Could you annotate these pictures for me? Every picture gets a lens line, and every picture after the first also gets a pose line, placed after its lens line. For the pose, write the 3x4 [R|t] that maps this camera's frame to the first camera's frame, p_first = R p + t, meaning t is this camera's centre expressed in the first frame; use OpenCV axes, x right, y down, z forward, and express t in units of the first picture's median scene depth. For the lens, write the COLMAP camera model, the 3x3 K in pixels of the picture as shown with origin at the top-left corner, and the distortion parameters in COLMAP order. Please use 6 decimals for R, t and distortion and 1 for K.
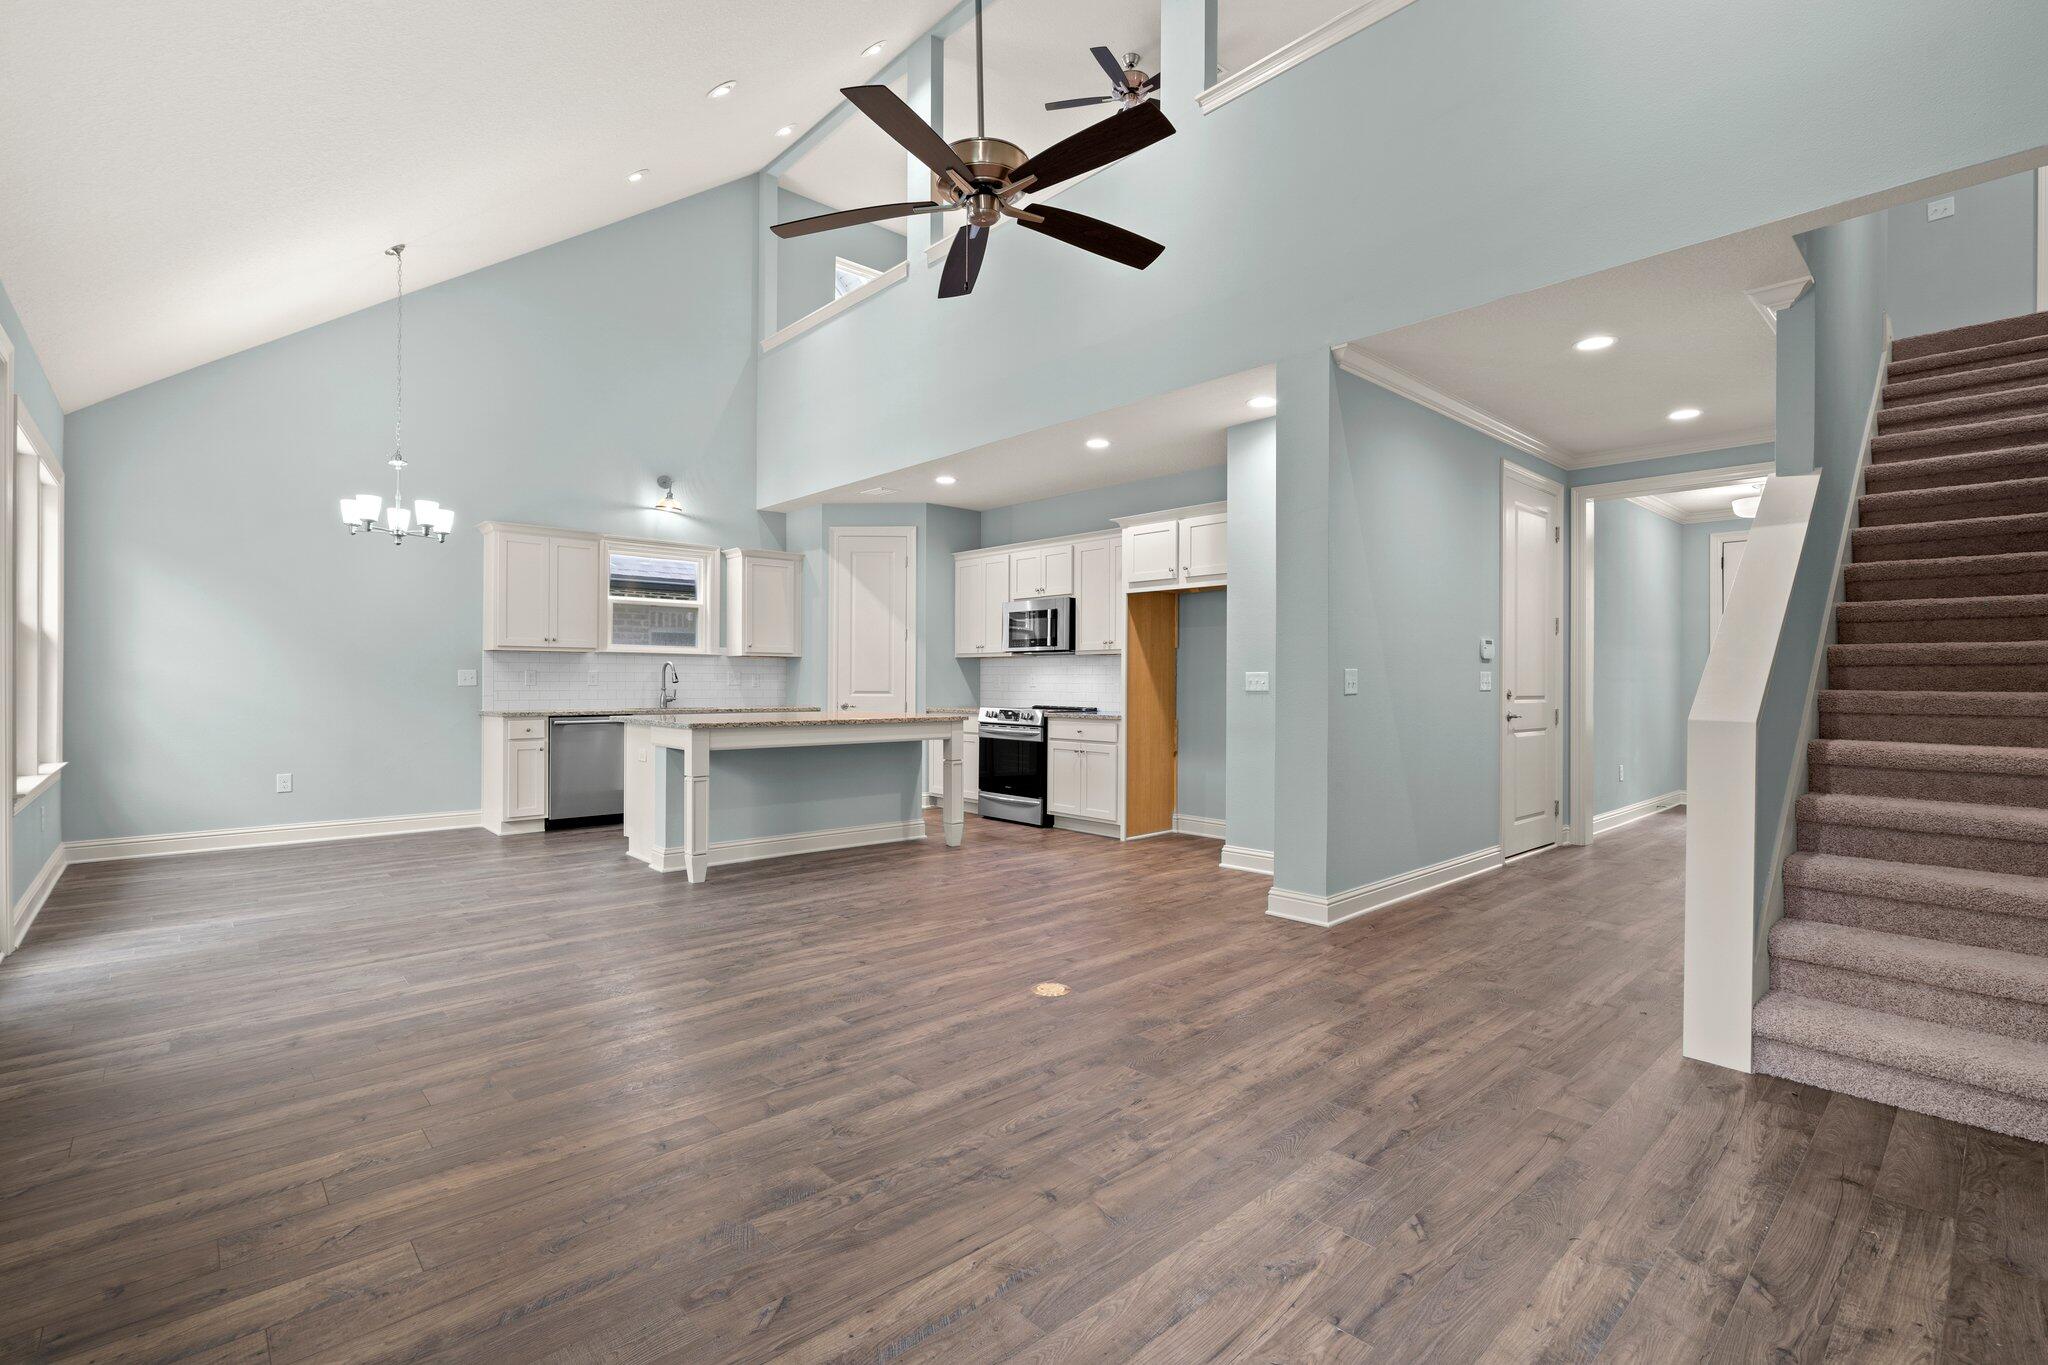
lens RADIAL K [[936.1, 0, 1024.0], [0, 936.1, 682.5], [0, 0, 1]] dist [-0.004010, -0.000252]
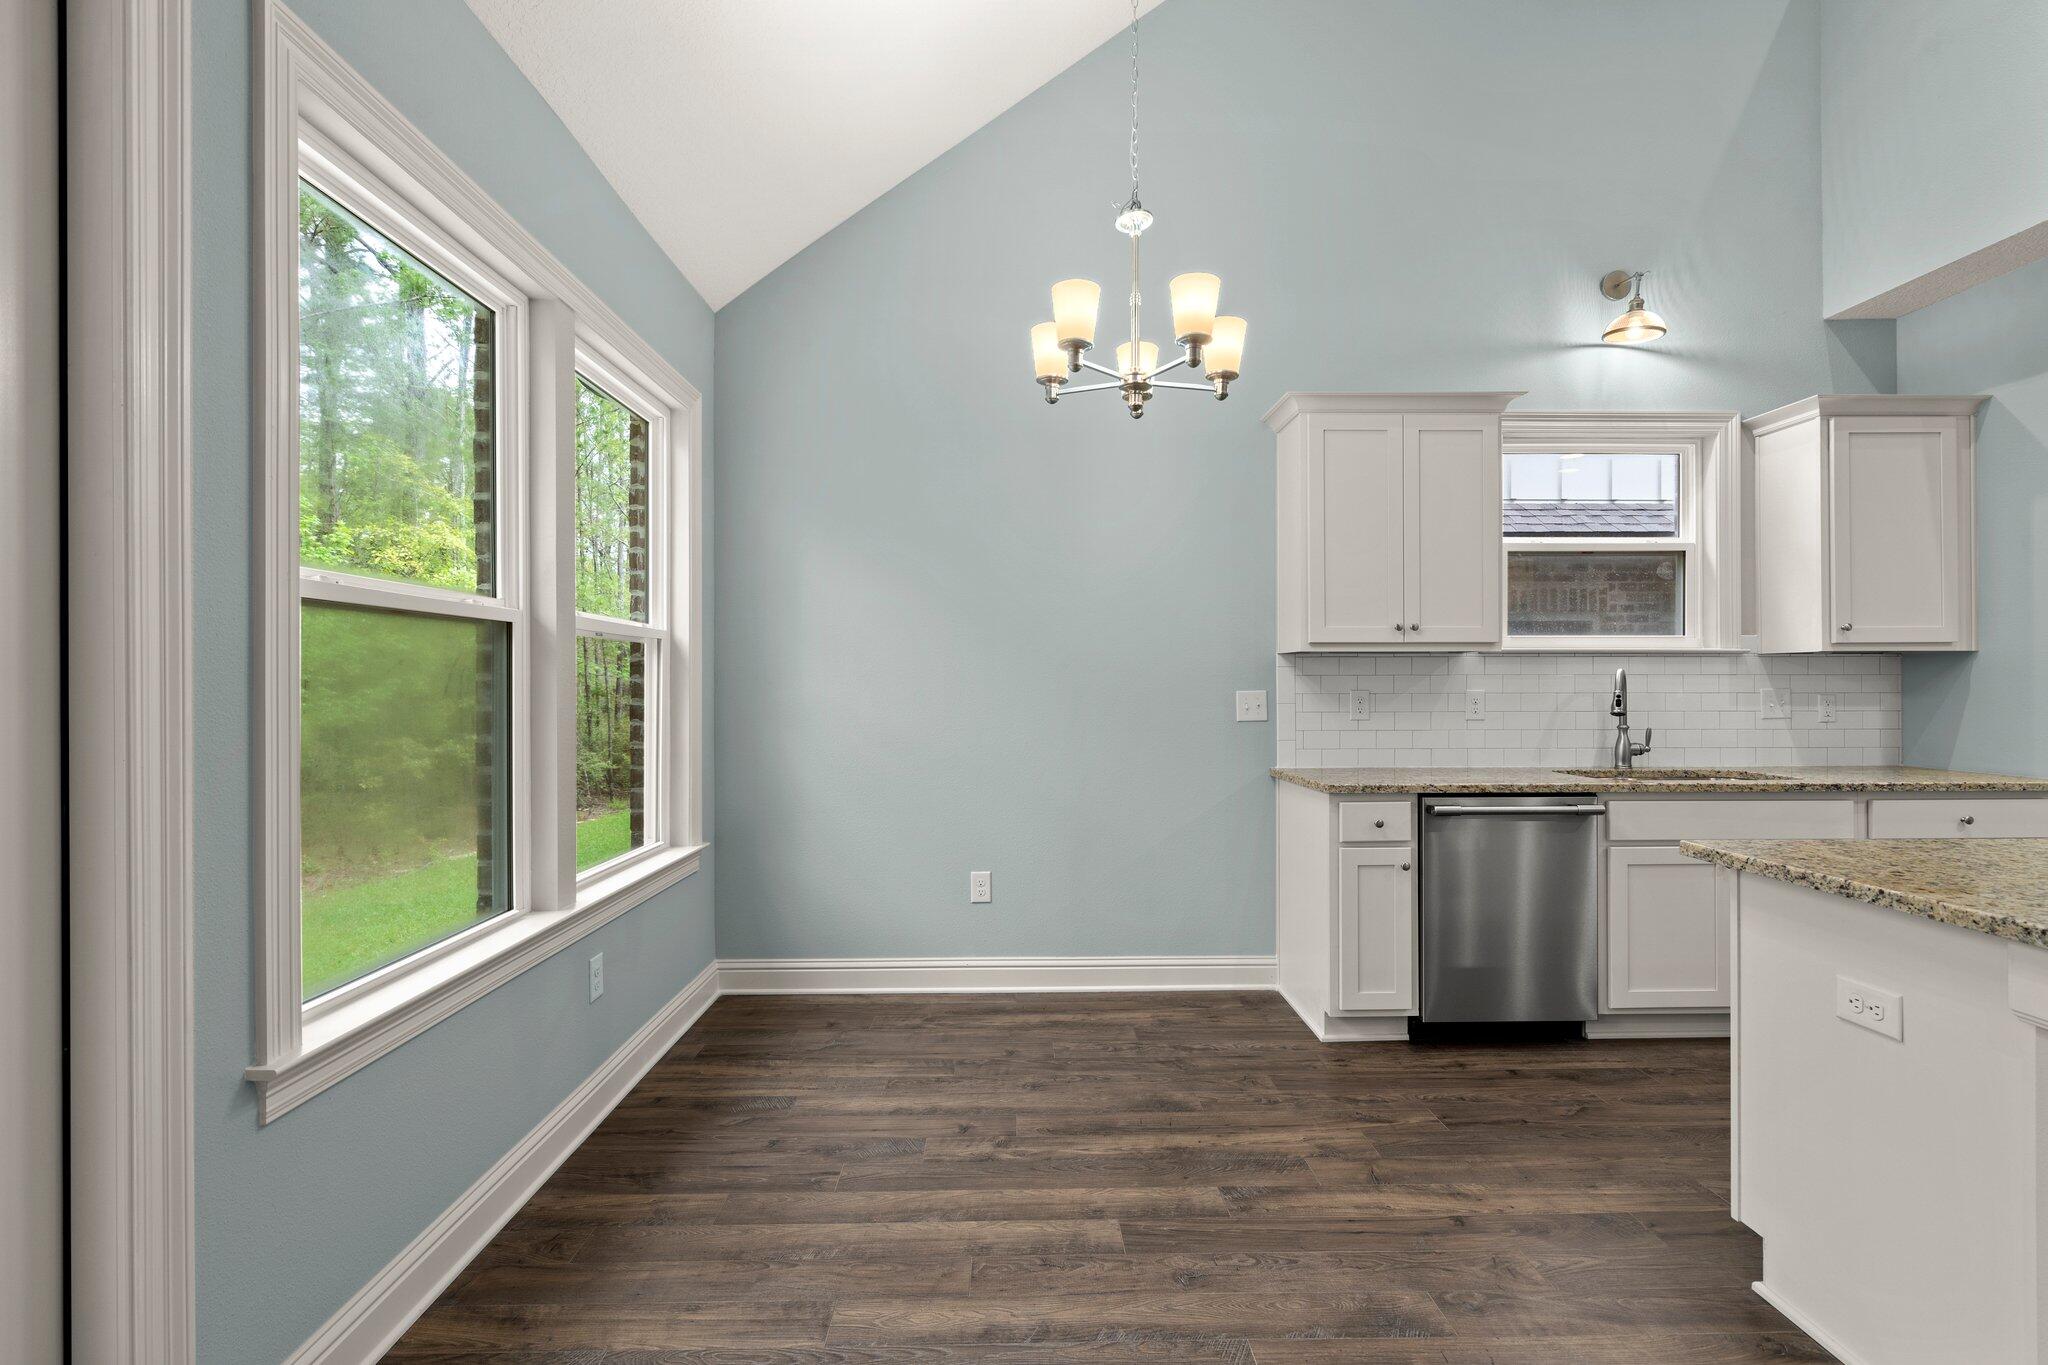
lens RADIAL K [[936.1, 0, 1024.0], [0, 936.1, 682.5], [0, 0, 1]] dist [-0.004010, -0.000252]
pose [[0.751666, -0.005114, -0.659524, -0.334390], [0.002502, 0.999985, -0.004902, -0.015300], [0.659539, 0.002035, 0.751668, 0.505602]]
